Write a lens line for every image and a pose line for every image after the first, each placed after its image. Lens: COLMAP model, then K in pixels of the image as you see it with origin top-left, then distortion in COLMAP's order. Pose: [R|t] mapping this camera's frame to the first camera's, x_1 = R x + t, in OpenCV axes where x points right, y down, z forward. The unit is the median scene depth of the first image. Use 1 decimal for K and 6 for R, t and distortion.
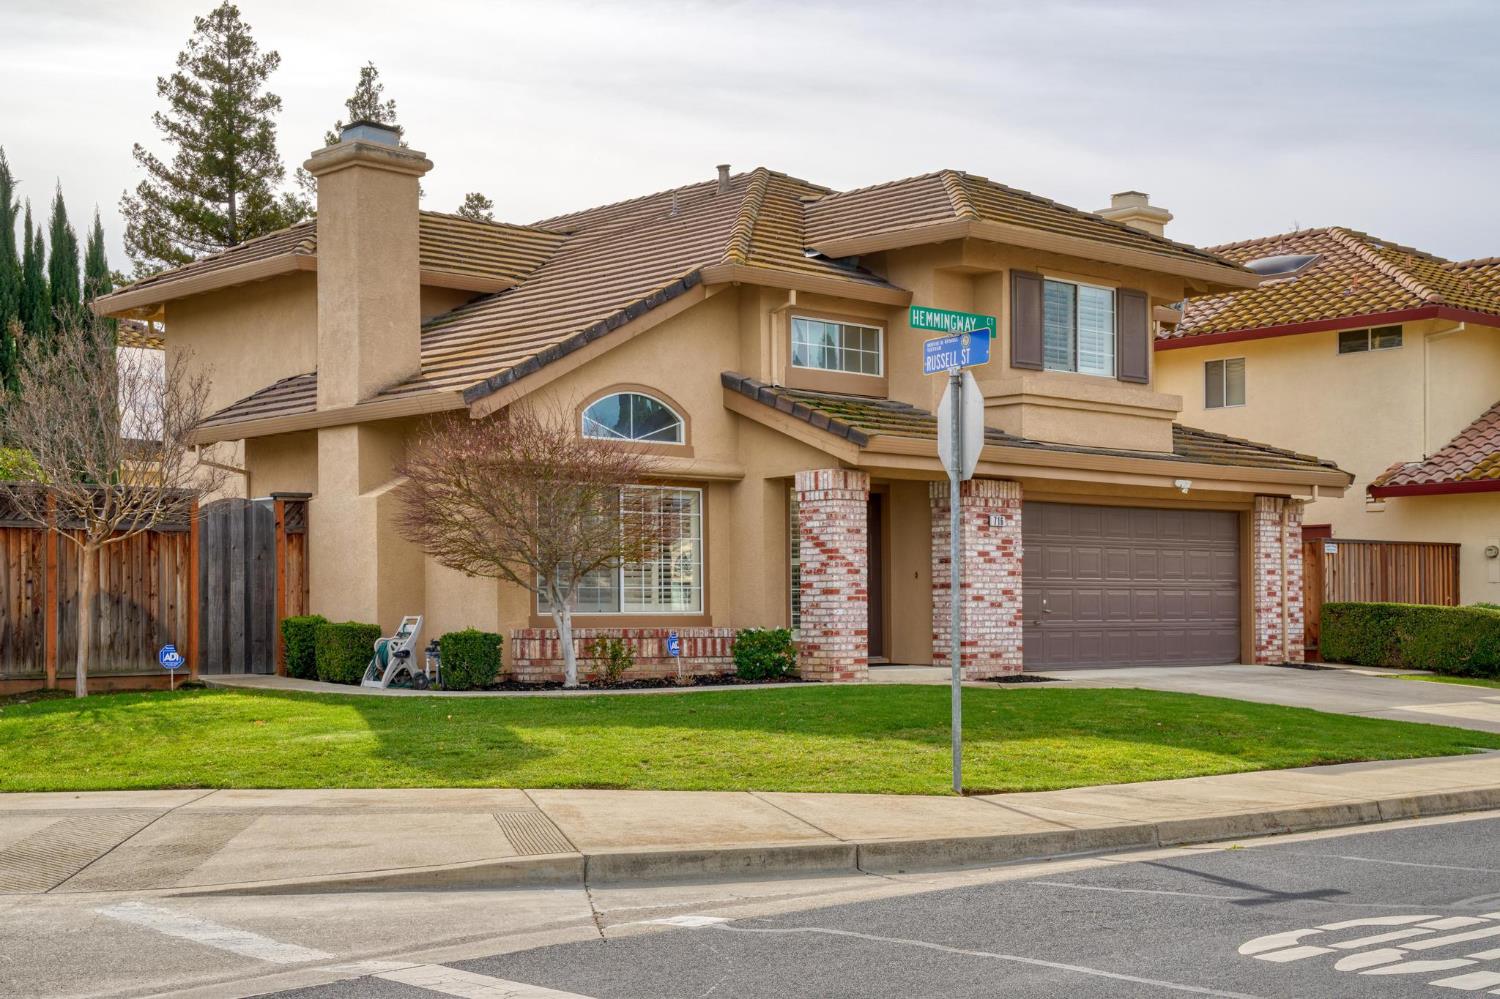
lens RADIAL K [[2105.9, 0, 742.7], [0, 2105.9, 563.2], [0, 0, 1]] dist [0.156006, 0.000000]
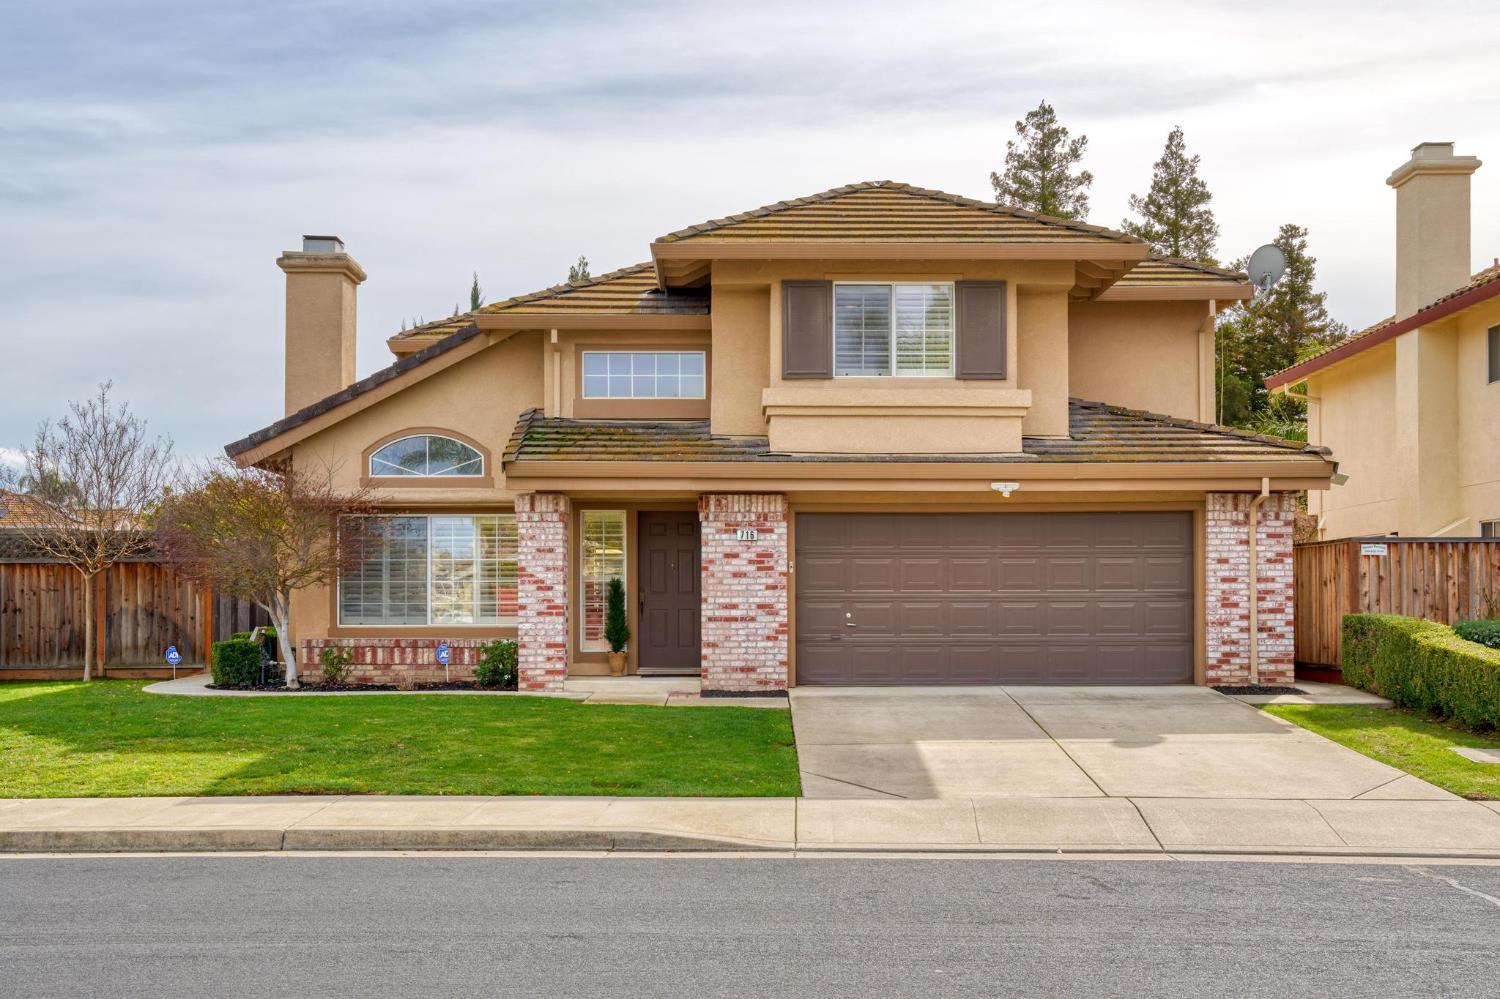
lens RADIAL K [[1714.6, 0, 706.1], [0, 1714.6, 567.1], [0, 0, 1]] dist [0.048520, 0.000000]
pose [[0.724118, -0.015047, -0.689512, 0.675237], [0.016248, 0.999857, -0.004756, -0.001292], [0.689484, -0.007760, 0.724259, 0.403147]]
